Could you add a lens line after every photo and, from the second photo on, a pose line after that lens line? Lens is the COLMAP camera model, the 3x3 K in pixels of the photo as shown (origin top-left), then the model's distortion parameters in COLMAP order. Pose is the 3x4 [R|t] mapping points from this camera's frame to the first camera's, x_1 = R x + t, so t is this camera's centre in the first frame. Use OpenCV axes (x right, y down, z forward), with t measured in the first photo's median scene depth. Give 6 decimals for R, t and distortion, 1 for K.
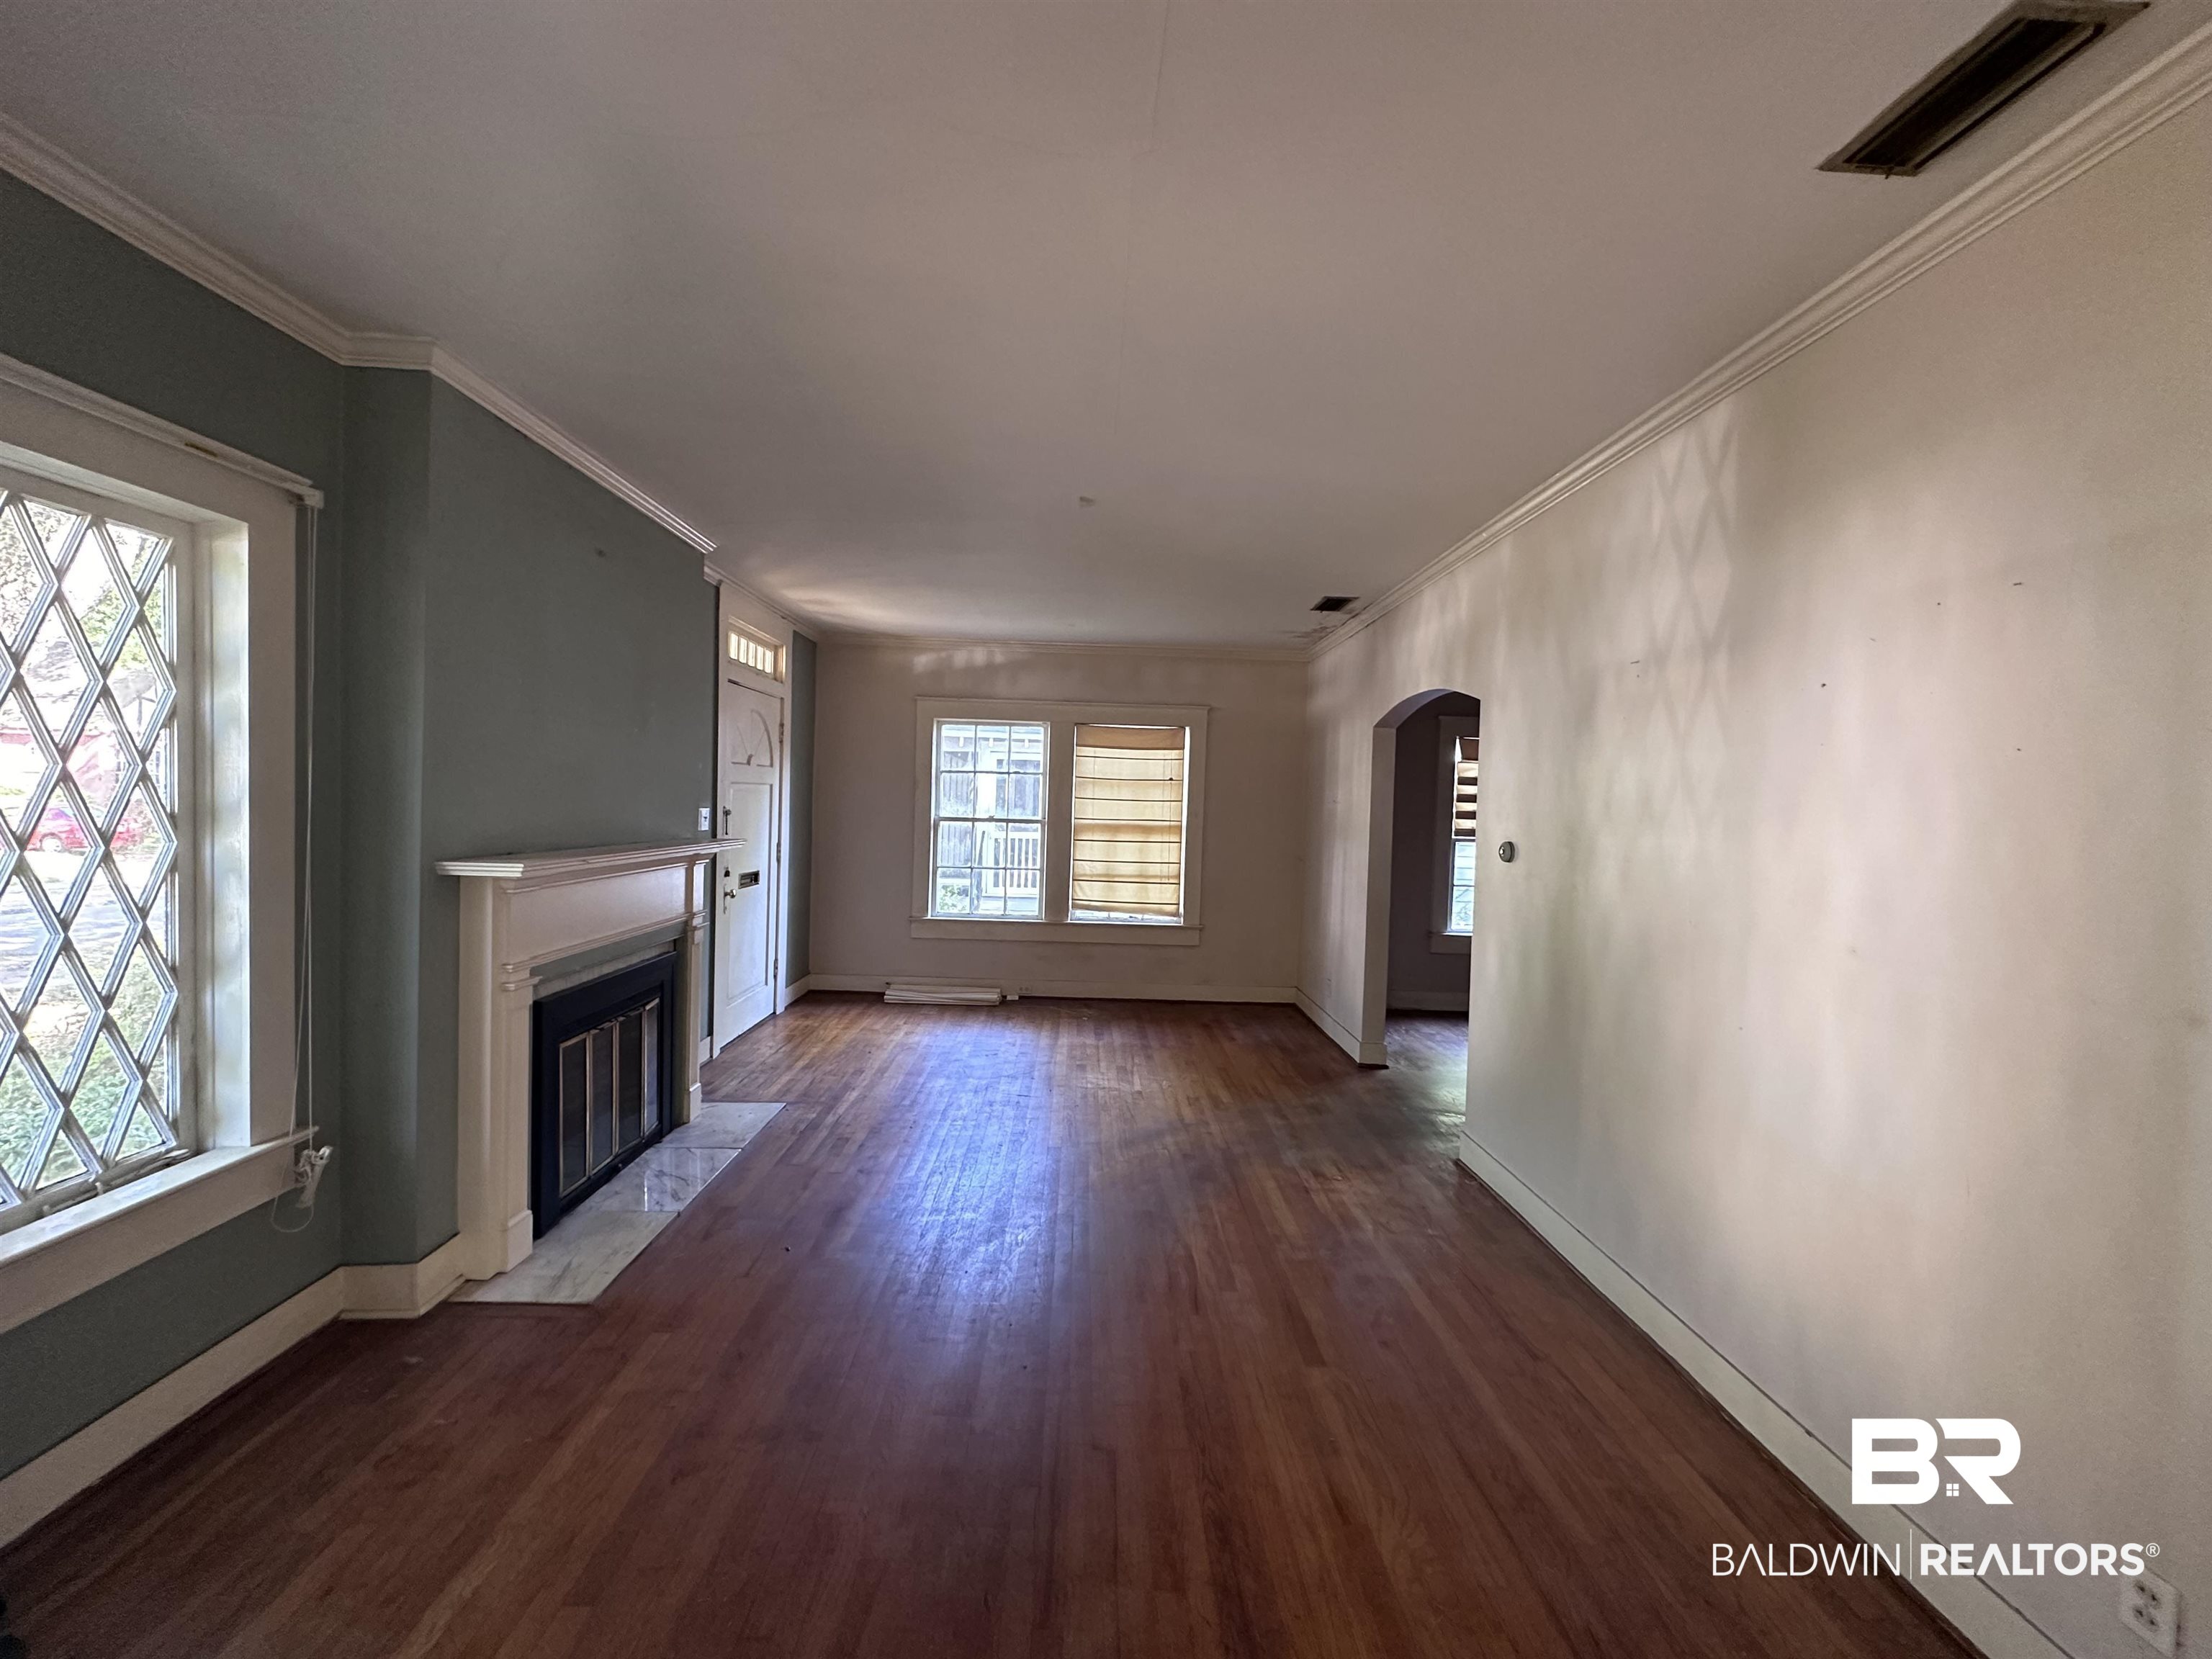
lens RADIAL K [[881.5, 0, 1111.8], [0, 881.5, 828.5], [0, 0, 1]] dist [-0.004658, 0.000236]
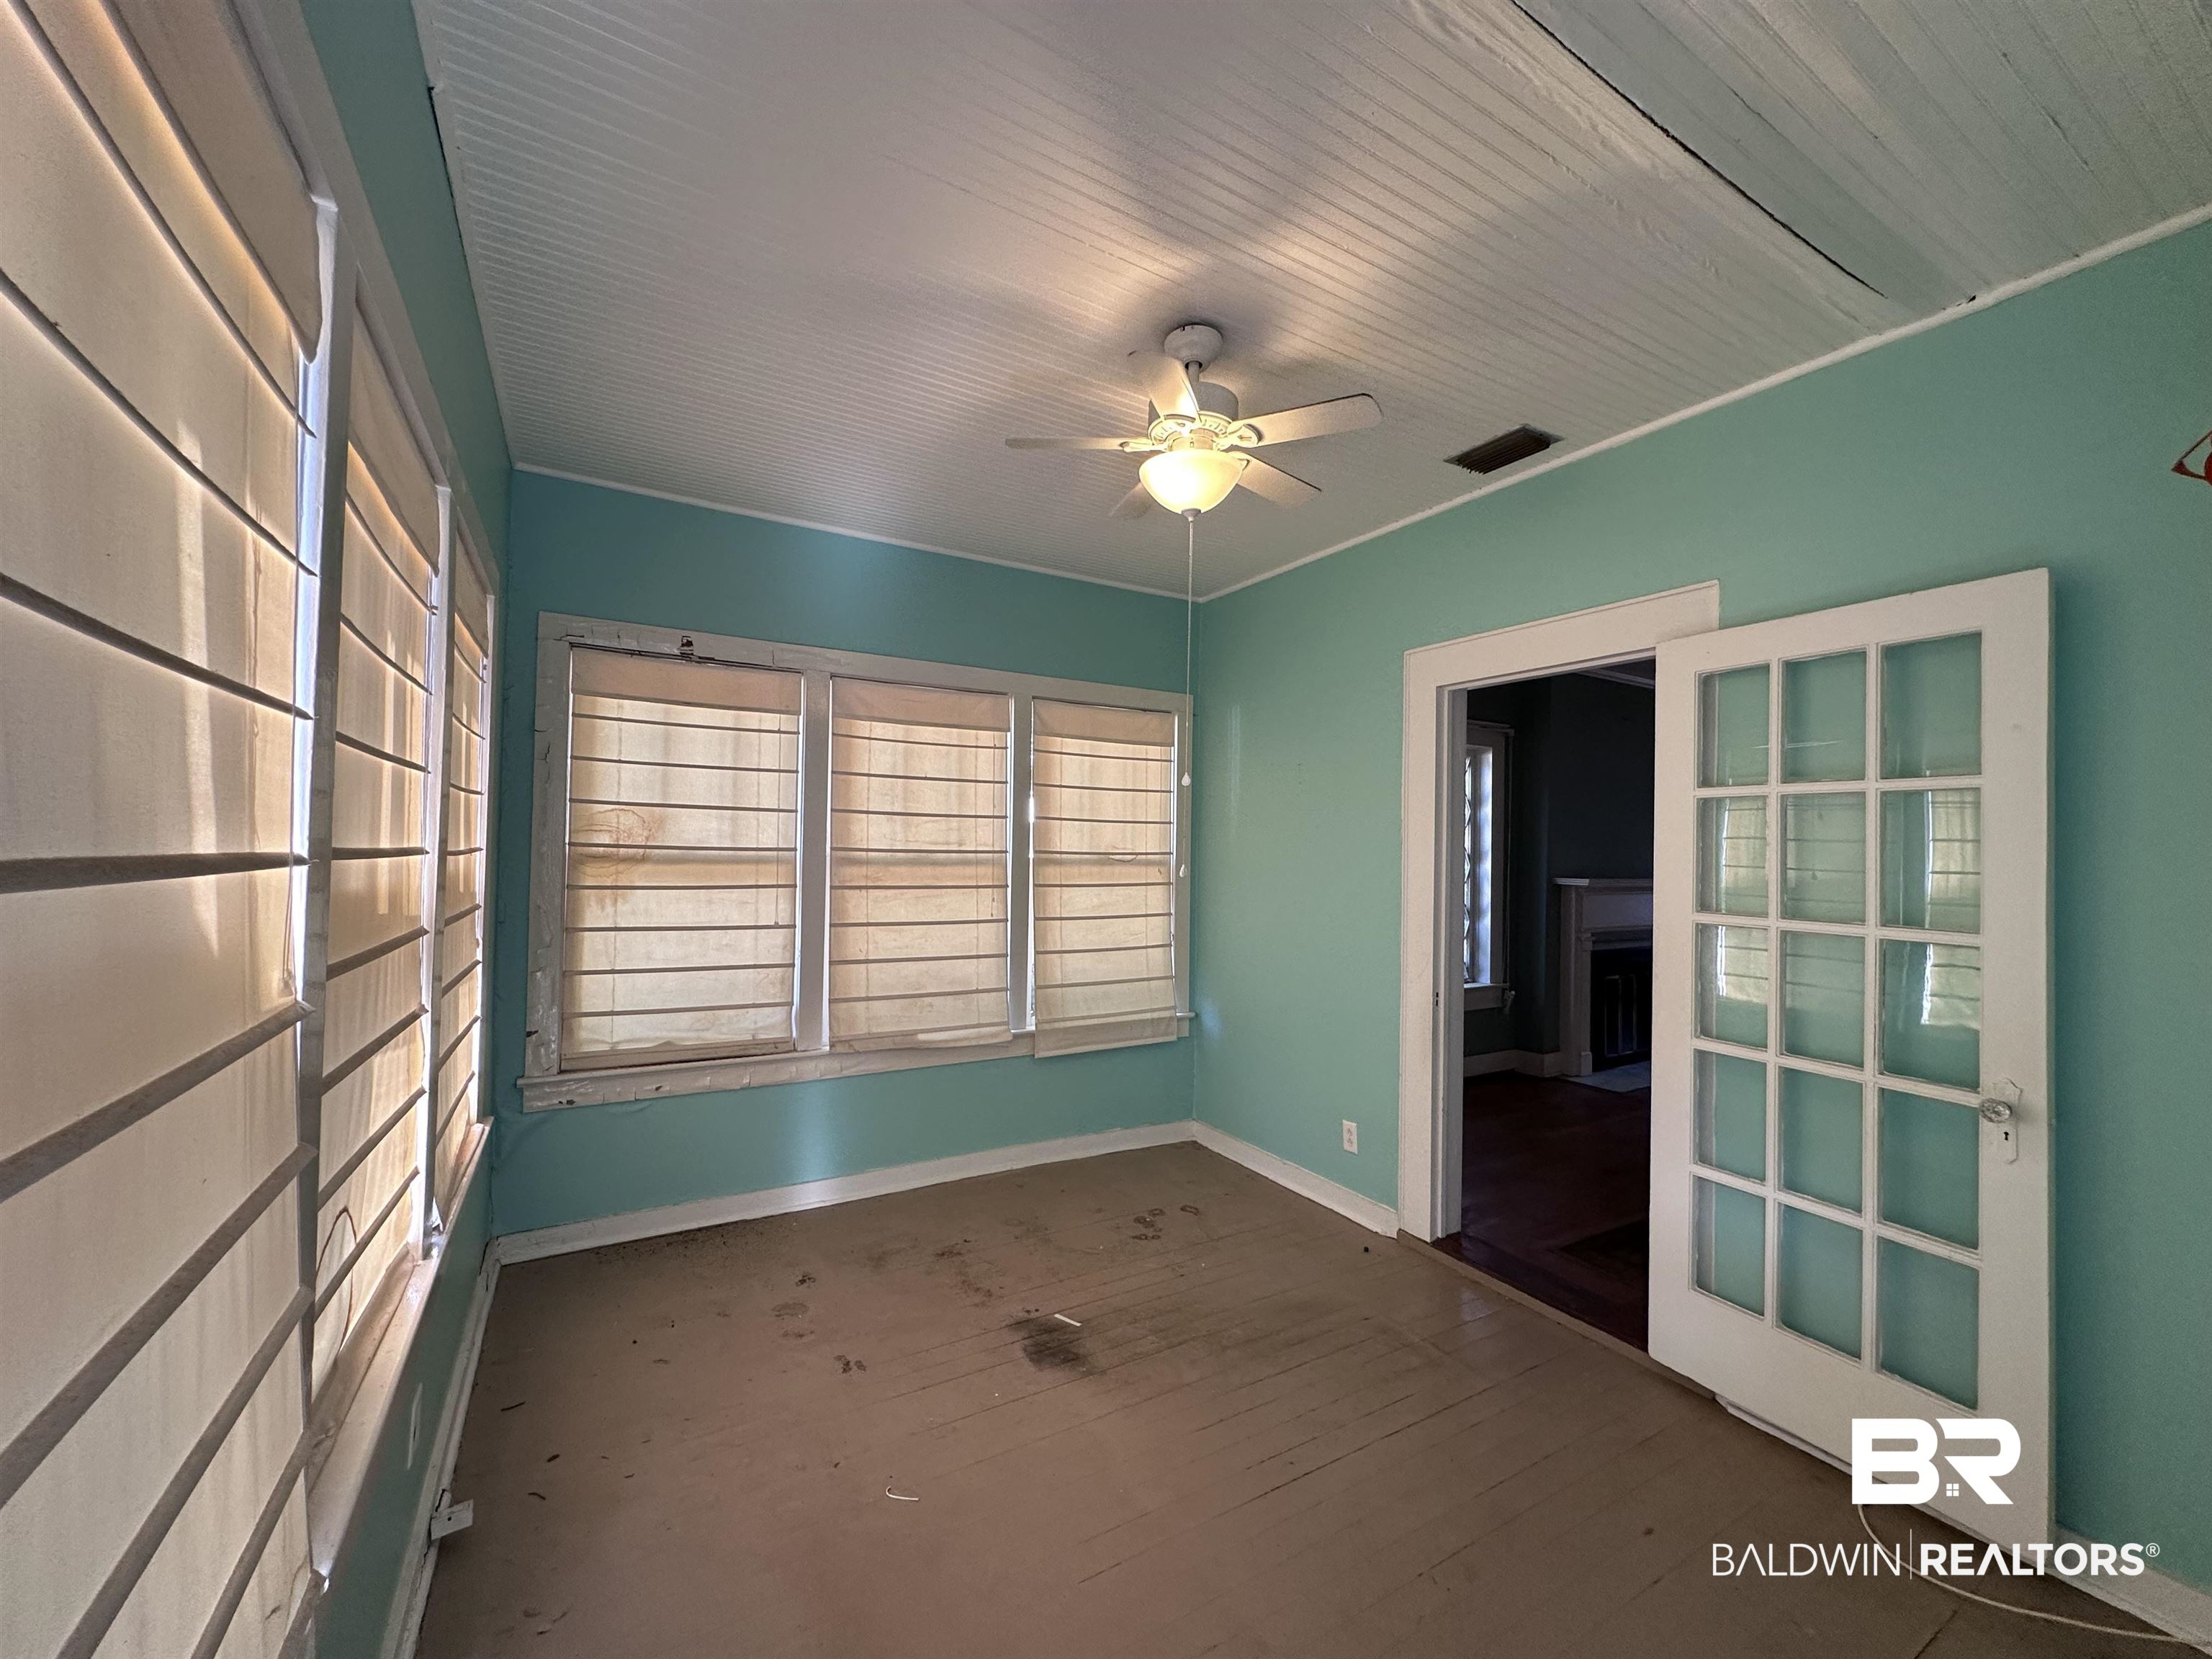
lens RADIAL K [[881.5, 0, 1114.3], [0, 881.5, 836.9], [0, 0, 1]] dist [-0.004658, 0.000236]
pose [[0.474791, -0.033049, -0.879478, 0.668236], [-0.026202, 0.998321, -0.051660, 0.076882], [0.879708, 0.047572, 0.473128, -1.030685]]
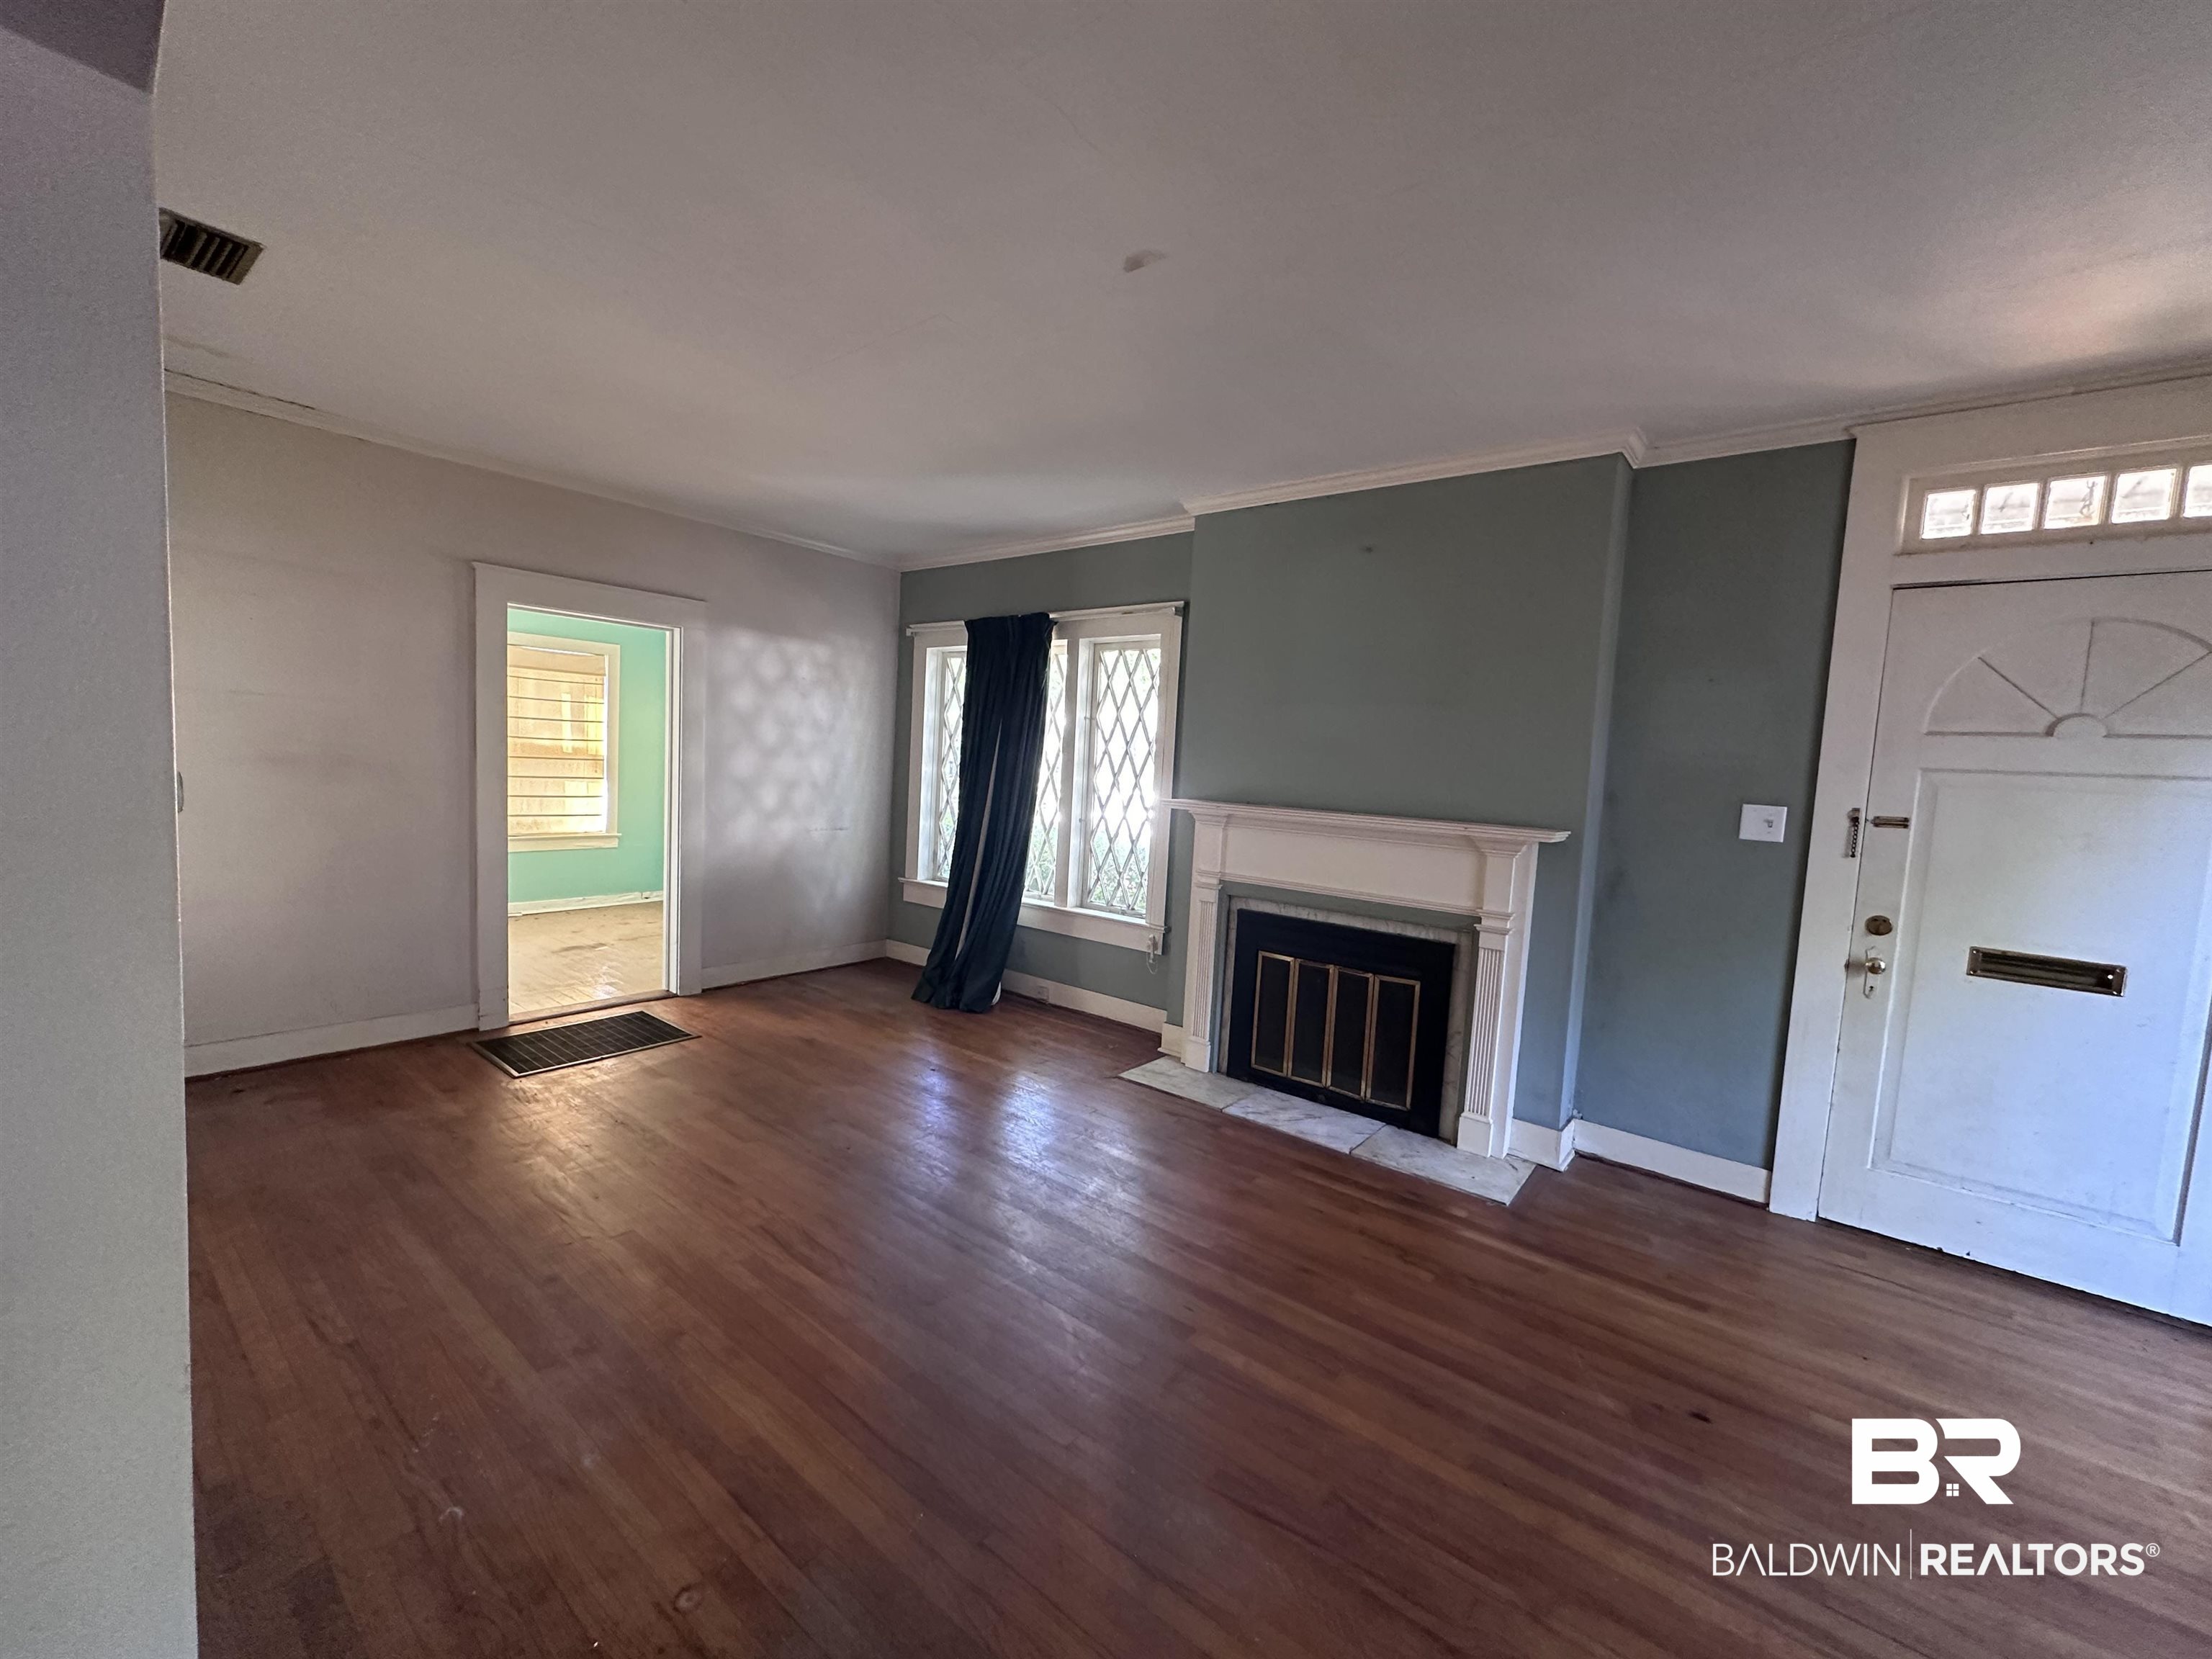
lens RADIAL K [[881.5, 0, 1103.6], [0, 881.5, 830.7], [0, 0, 1]] dist [-0.004658, 0.000236]
pose [[-0.643471, -0.002118, -0.765468, 0.591019], [-0.092164, 0.992936, 0.074727, -0.013053], [0.759902, 0.118633, -0.639120, 1.808014]]
